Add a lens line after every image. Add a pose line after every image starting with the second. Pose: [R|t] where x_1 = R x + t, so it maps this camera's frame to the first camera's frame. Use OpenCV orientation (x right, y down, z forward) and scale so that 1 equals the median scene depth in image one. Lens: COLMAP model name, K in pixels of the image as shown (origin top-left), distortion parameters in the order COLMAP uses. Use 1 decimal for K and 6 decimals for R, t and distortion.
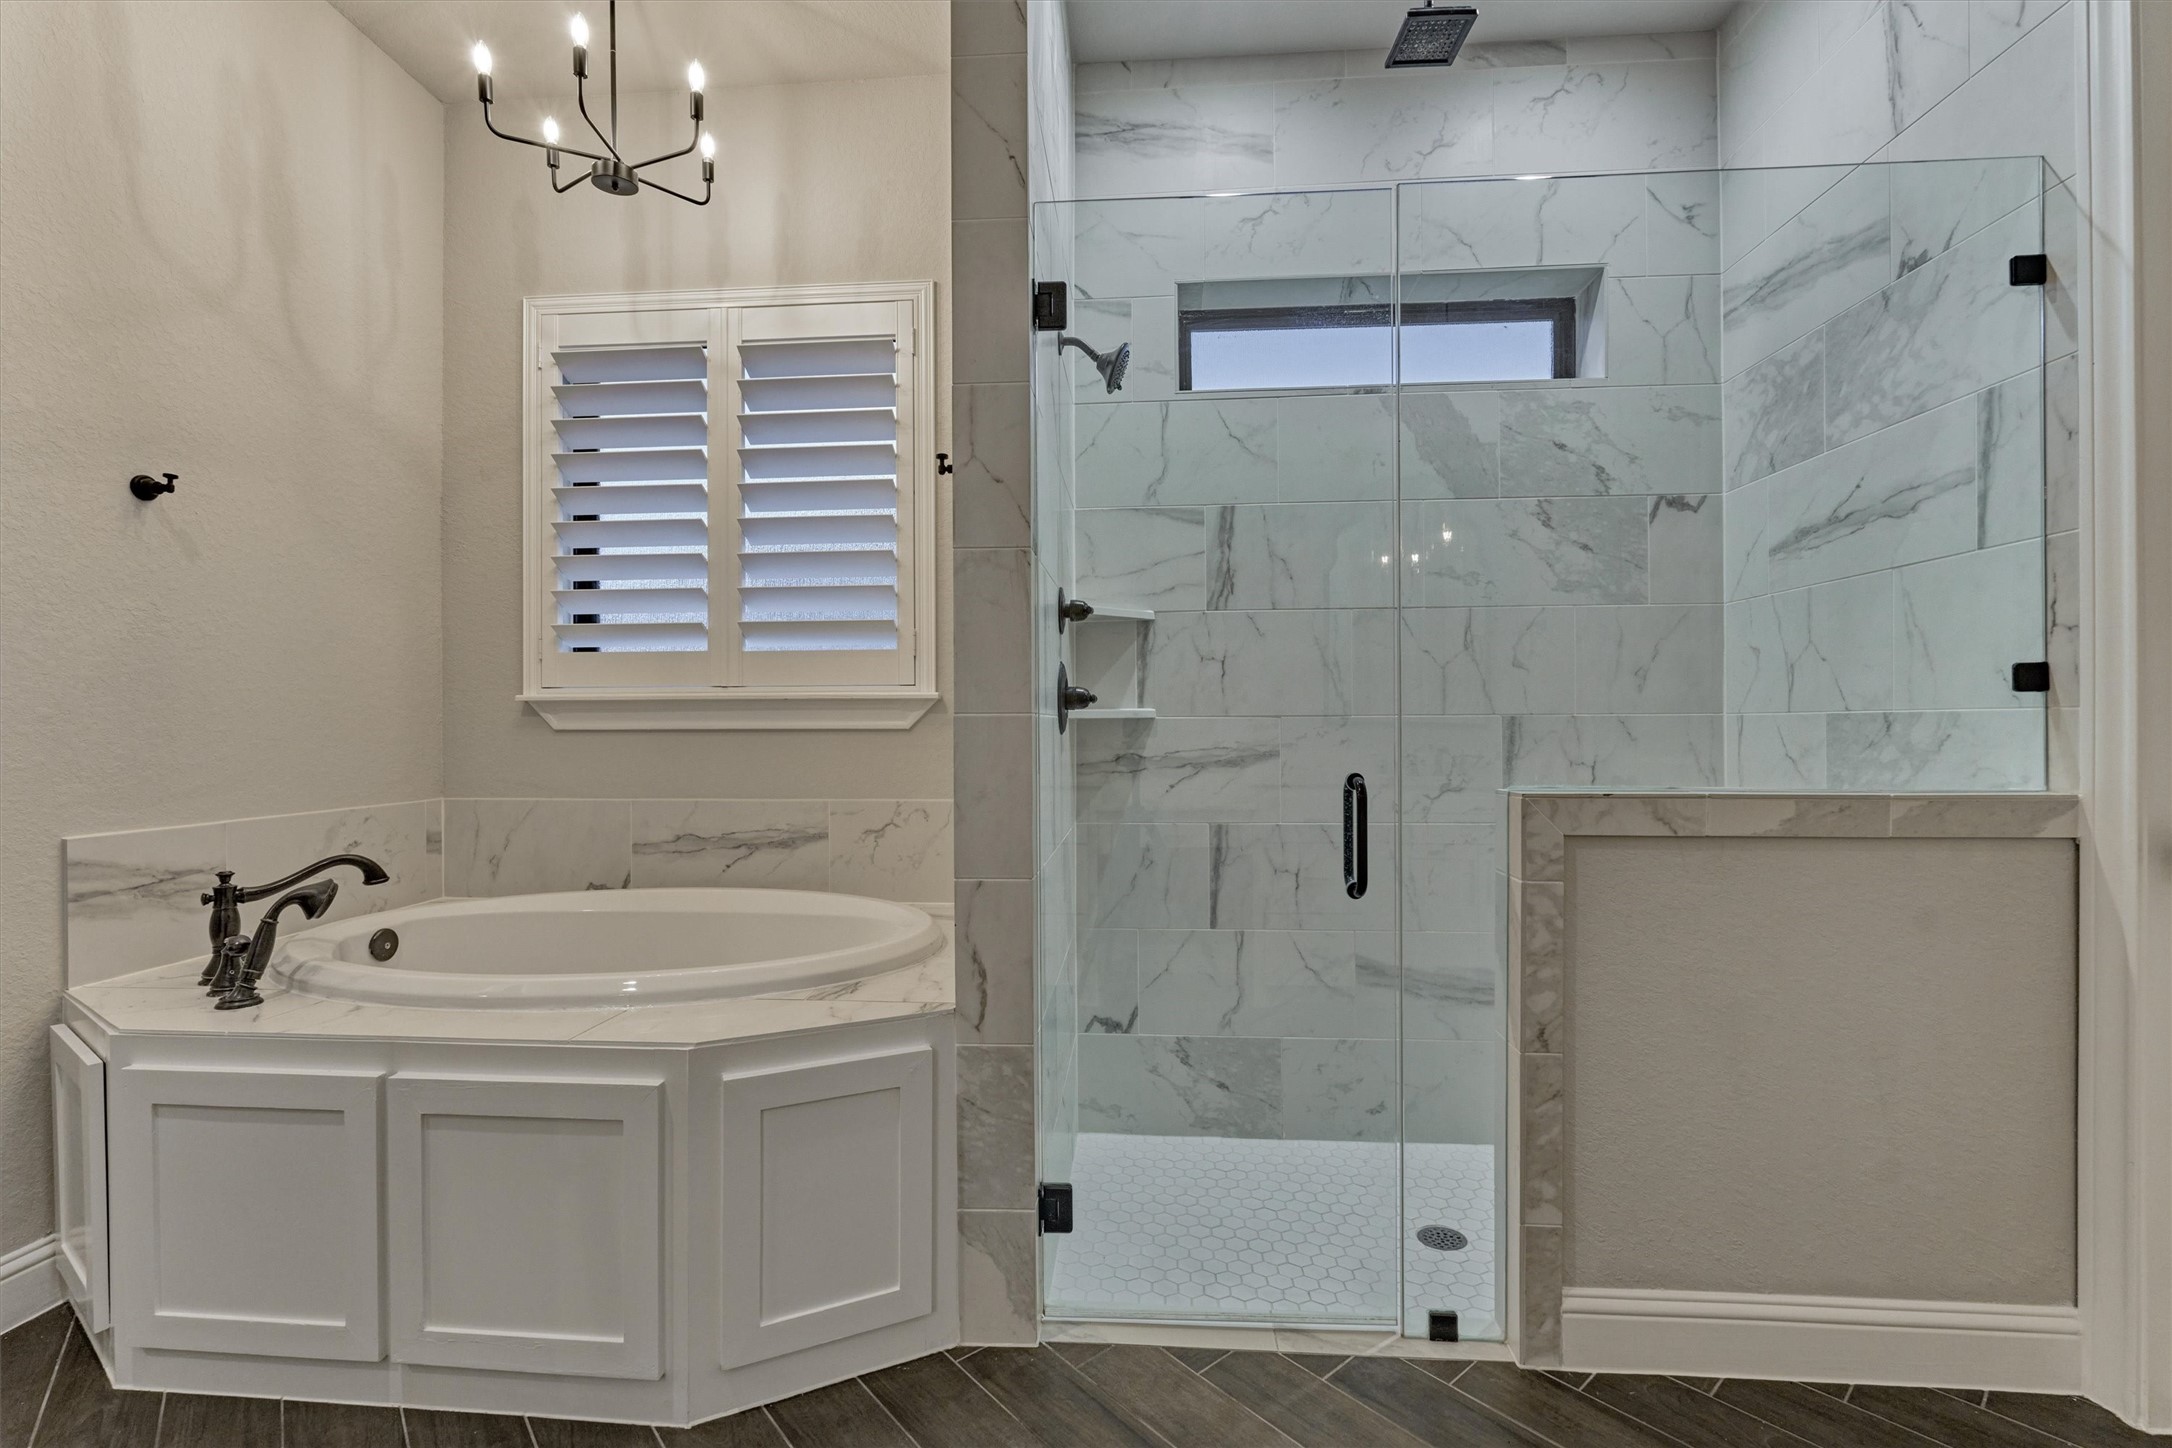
lens RADIAL K [[940.9, 0, 1090.7], [0, 940.9, 721.4], [0, 0, 1]] dist [-0.000751, -0.000017]
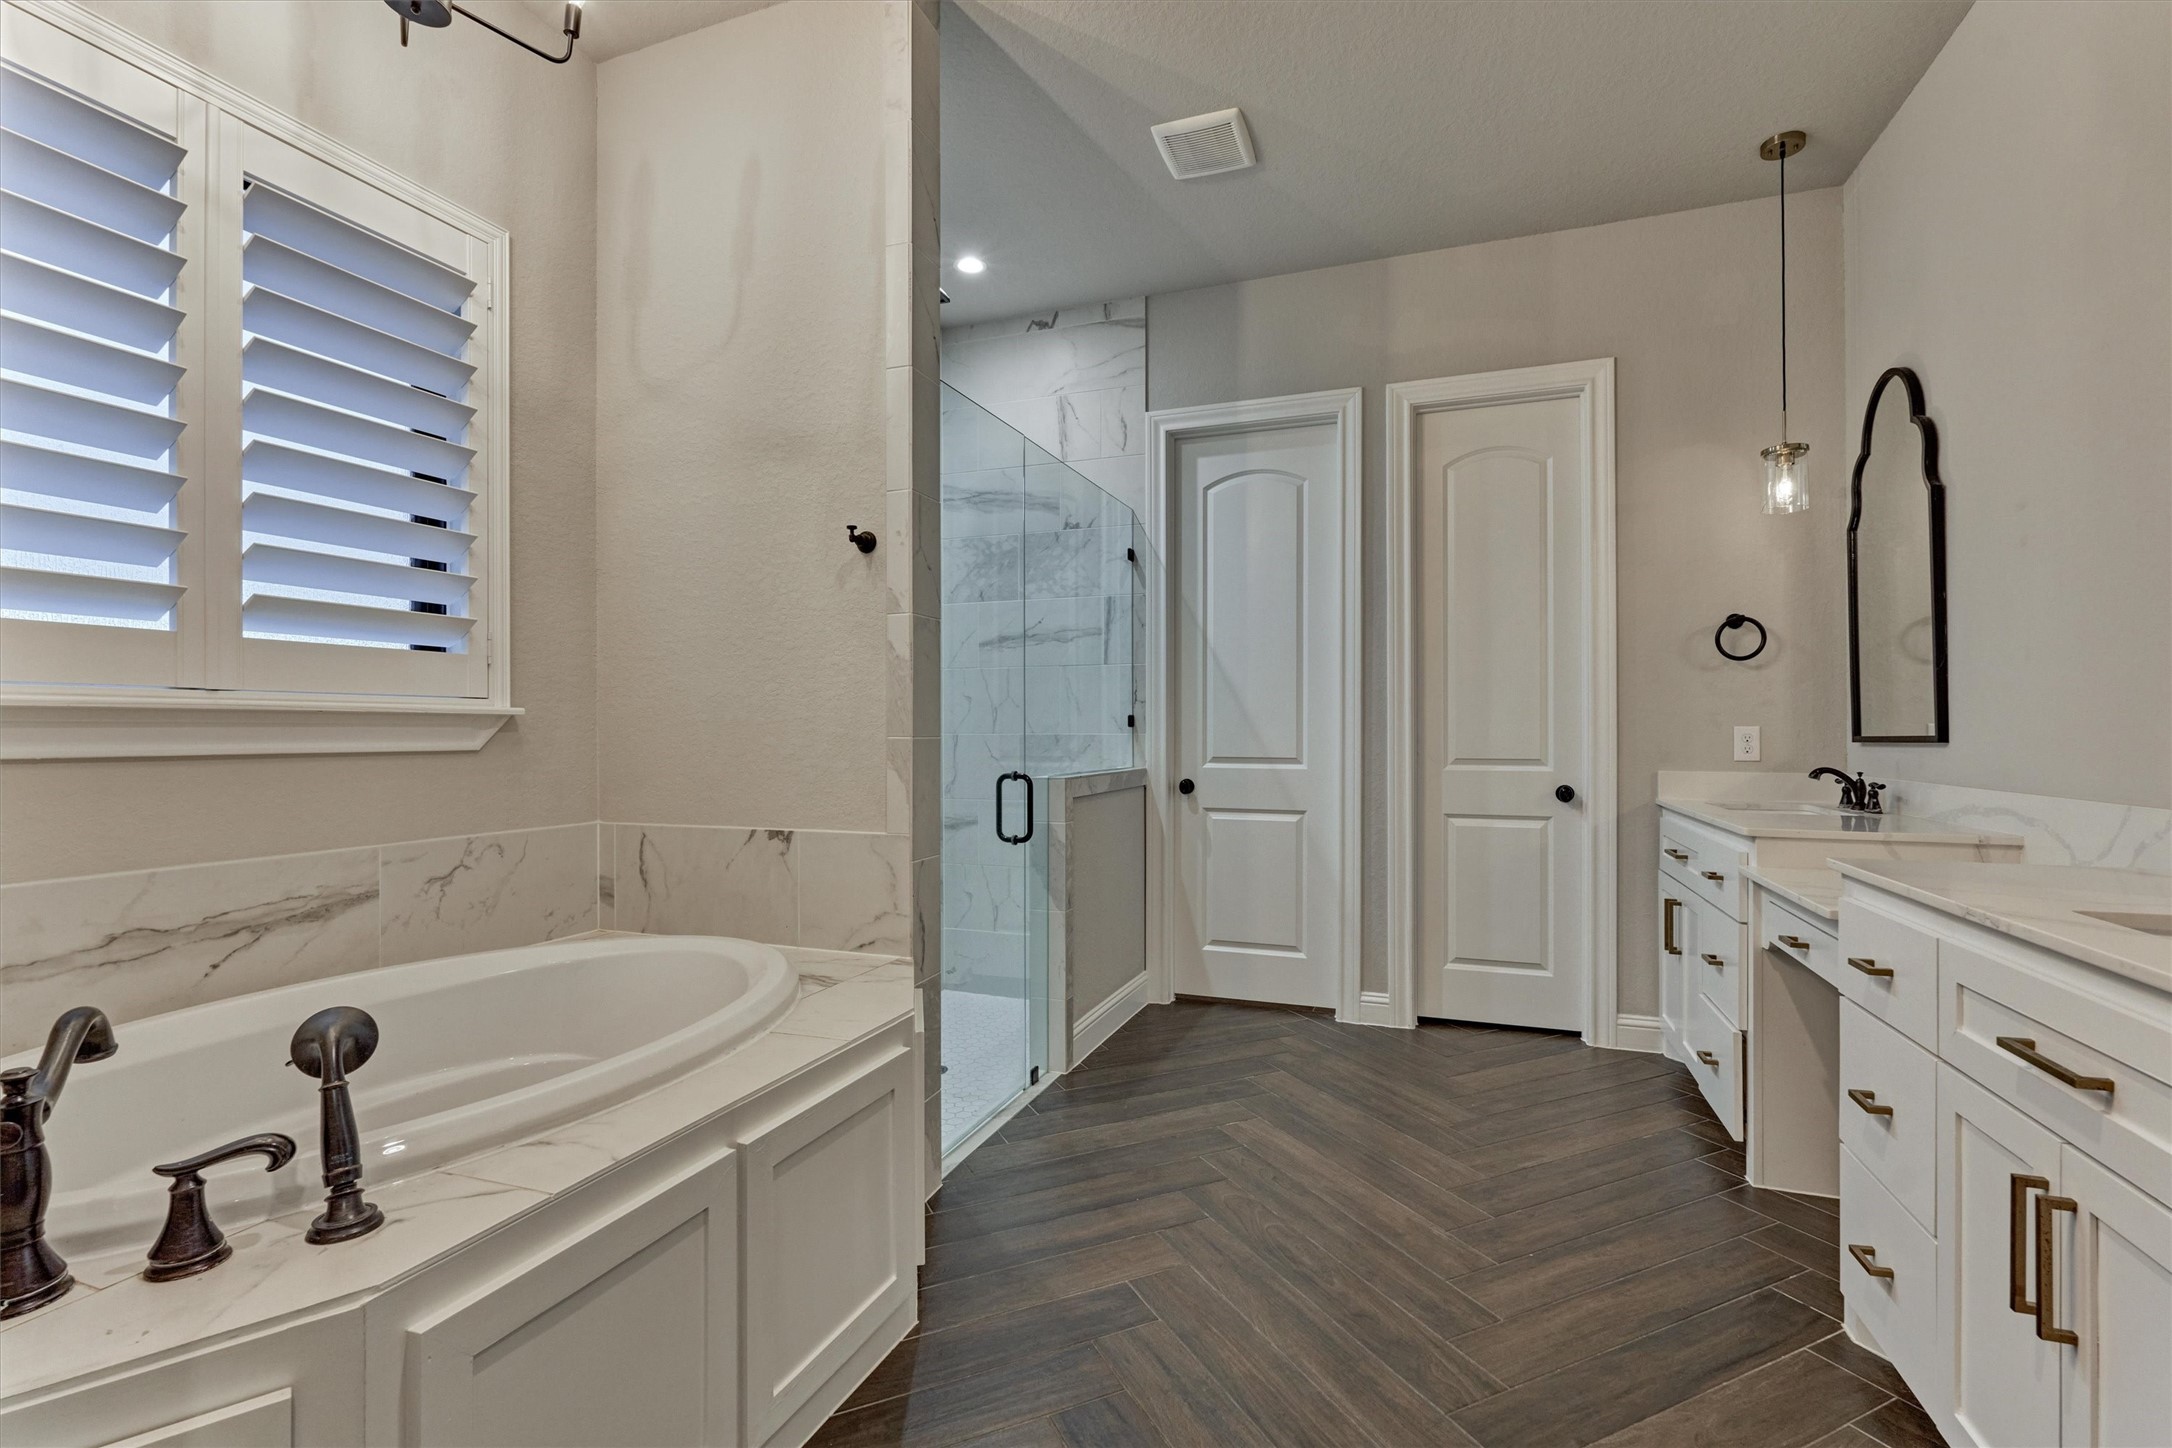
lens RADIAL K [[940.9, 0, 1094.3], [0, 940.9, 729.2], [0, 0, 1]] dist [-0.000751, -0.000017]
pose [[0.290189, 0.004360, 0.956959, -1.043332], [-0.004738, 0.999984, -0.003120, -0.013550], [-0.956958, -0.003628, 0.290205, 0.287957]]
